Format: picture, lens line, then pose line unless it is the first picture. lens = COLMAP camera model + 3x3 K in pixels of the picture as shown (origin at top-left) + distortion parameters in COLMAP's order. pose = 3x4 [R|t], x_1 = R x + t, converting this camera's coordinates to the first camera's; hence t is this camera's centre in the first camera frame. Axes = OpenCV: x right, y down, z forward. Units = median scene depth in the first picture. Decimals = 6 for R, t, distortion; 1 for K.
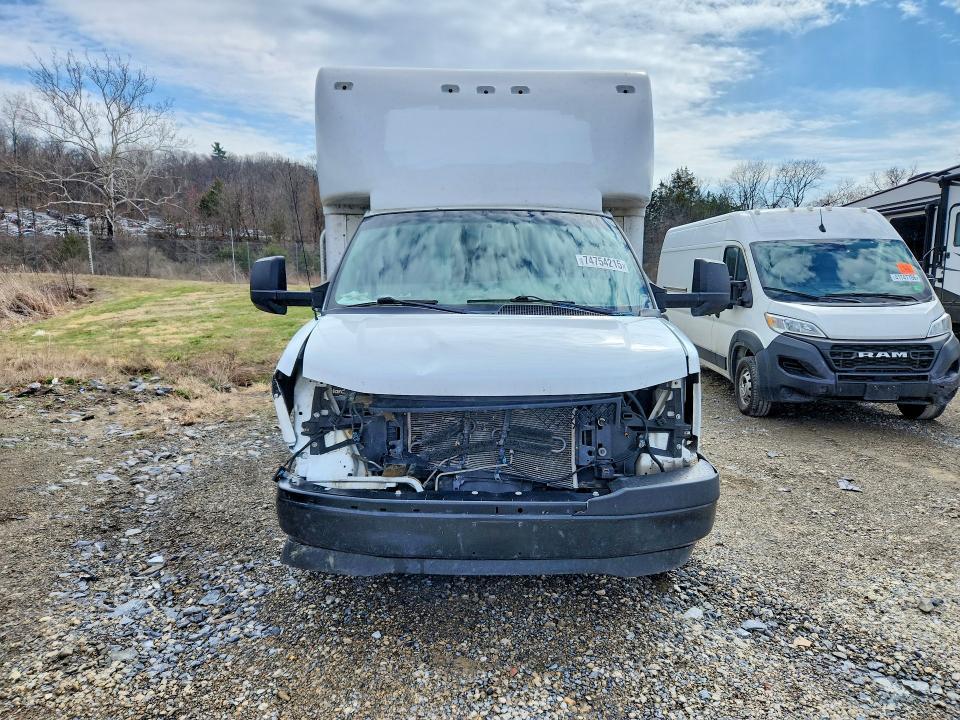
lens RADIAL K [[662.3, 0, 475.3], [0, 662.3, 363.2], [0, 0, 1]] dist [0.032400, -0.021235]
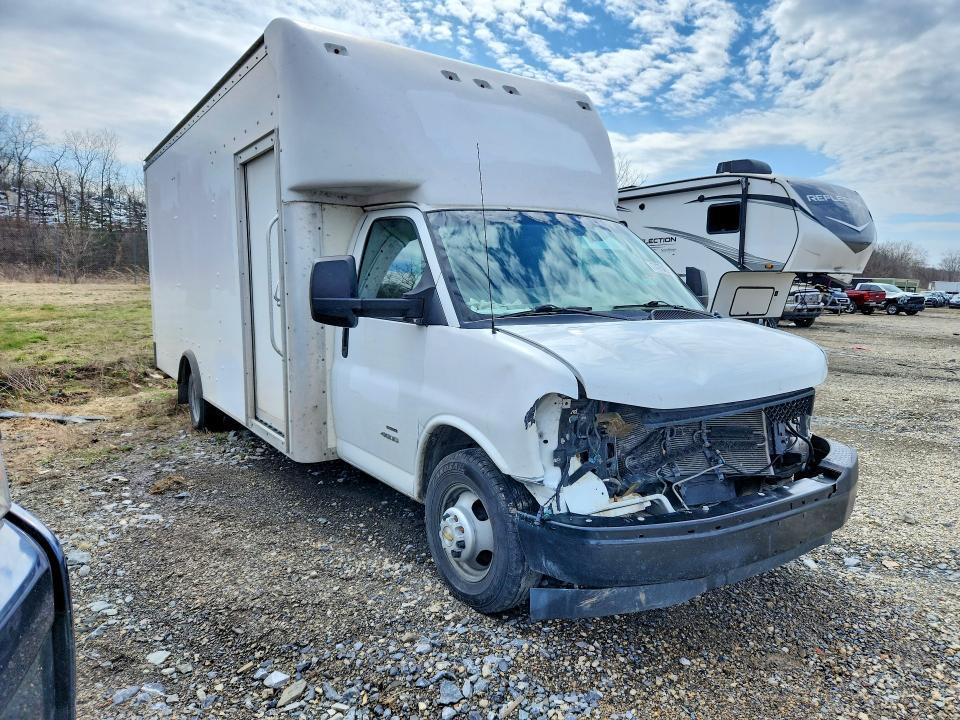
lens RADIAL K [[662.3, 0, 476.1], [0, 662.3, 357.7], [0, 0, 1]] dist [0.032400, -0.021235]
pose [[0.823281, -0.061912, 0.564248, -0.818736], [0.063646, 0.997834, 0.016623, -0.053661], [-0.564055, 0.022226, 0.825438, 0.339119]]
